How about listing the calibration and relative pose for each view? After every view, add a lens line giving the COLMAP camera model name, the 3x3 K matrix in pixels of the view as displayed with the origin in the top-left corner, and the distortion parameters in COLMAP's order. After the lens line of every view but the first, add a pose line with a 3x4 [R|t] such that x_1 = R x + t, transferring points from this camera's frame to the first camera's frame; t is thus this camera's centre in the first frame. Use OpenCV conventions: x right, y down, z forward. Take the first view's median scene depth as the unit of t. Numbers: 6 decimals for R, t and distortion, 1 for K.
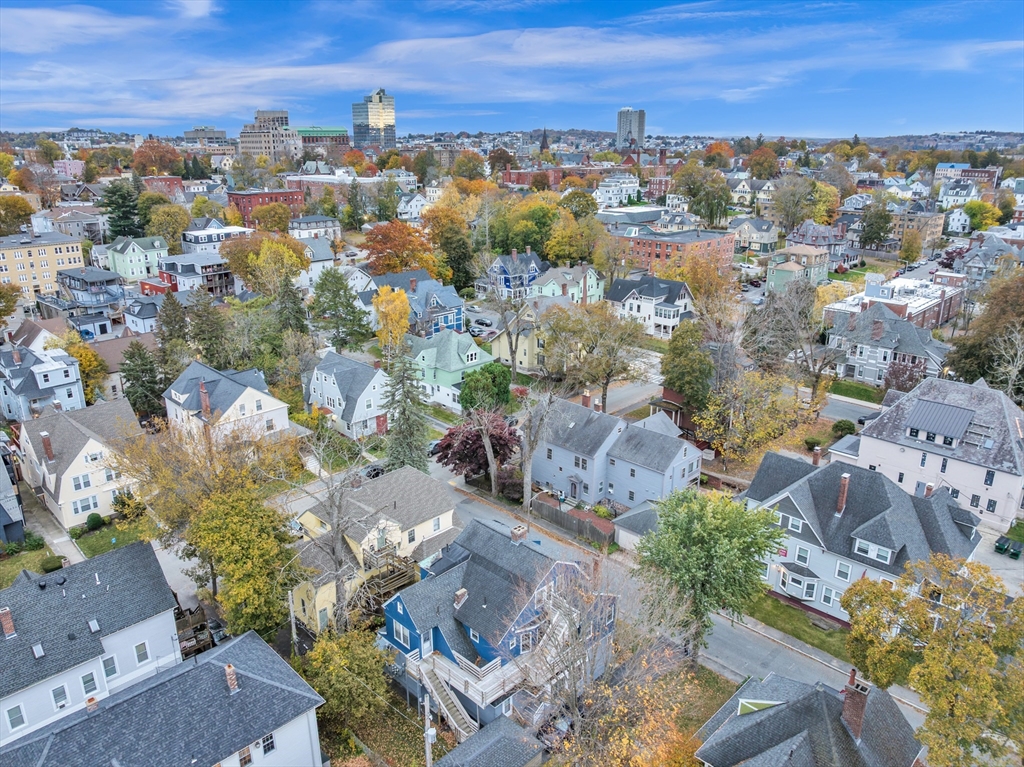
lens RADIAL K [[730.0, 0, 512.0], [0, 730.0, 383.5], [0, 0, 1]] dist [-0.039584, 0.002239]
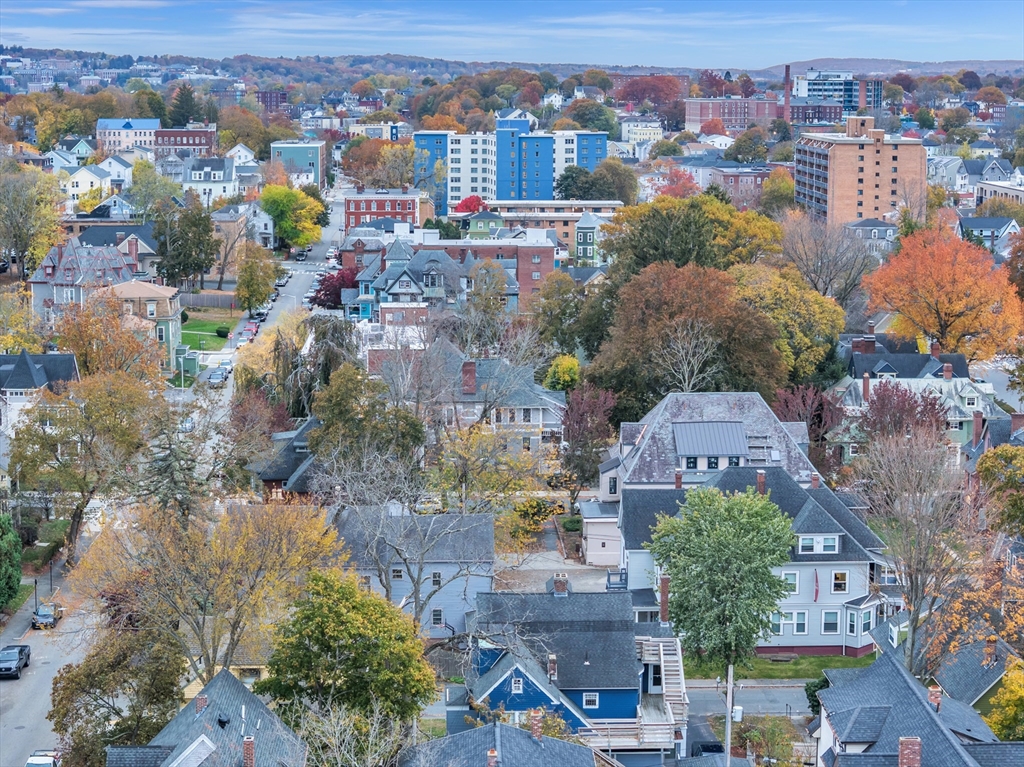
lens RADIAL K [[2104.0, 0, 512.0], [0, 2104.0, 383.5], [0, 0, 1]] dist [-0.063163, -0.202514]
pose [[0.682868, -0.103523, 0.723170, -1.119663], [0.228973, 0.970358, -0.077304, 0.114150], [-0.693731, 0.218375, 0.686330, -0.366560]]
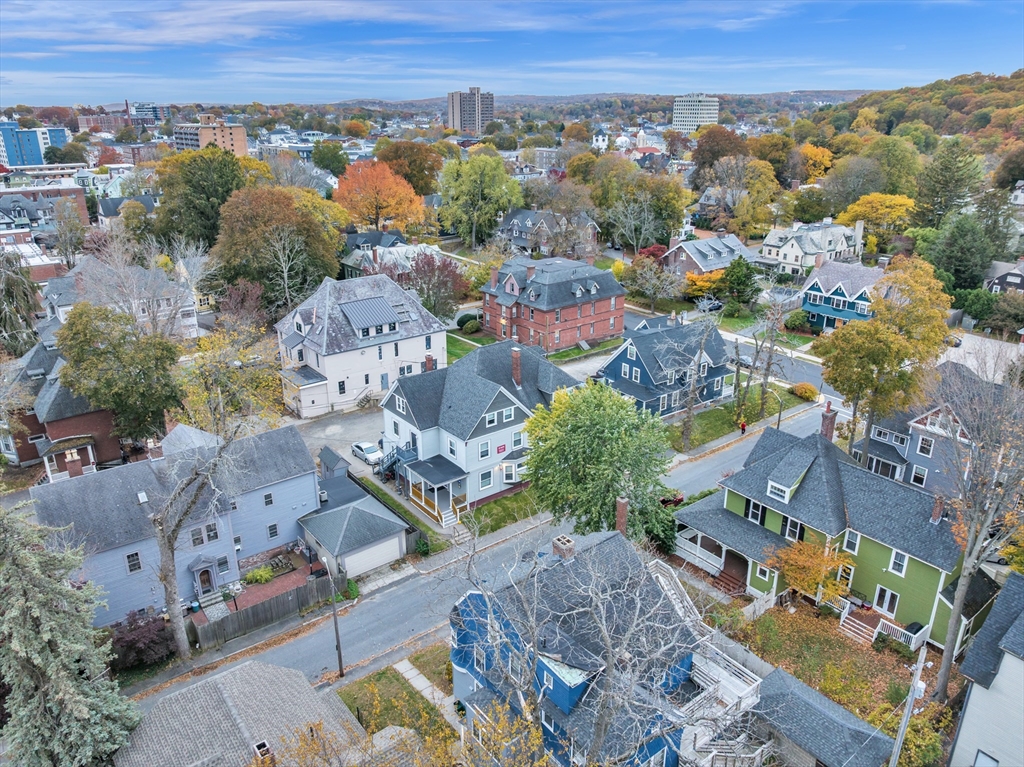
lens RADIAL K [[730.0, 0, 512.0], [0, 730.0, 383.5], [0, 0, 1]] dist [-0.039584, 0.002239]
pose [[0.119299, -0.349528, 0.929300, -0.414053], [0.315413, 0.900840, 0.298333, -0.111440], [-0.941426, 0.257522, 0.217715, 0.599314]]
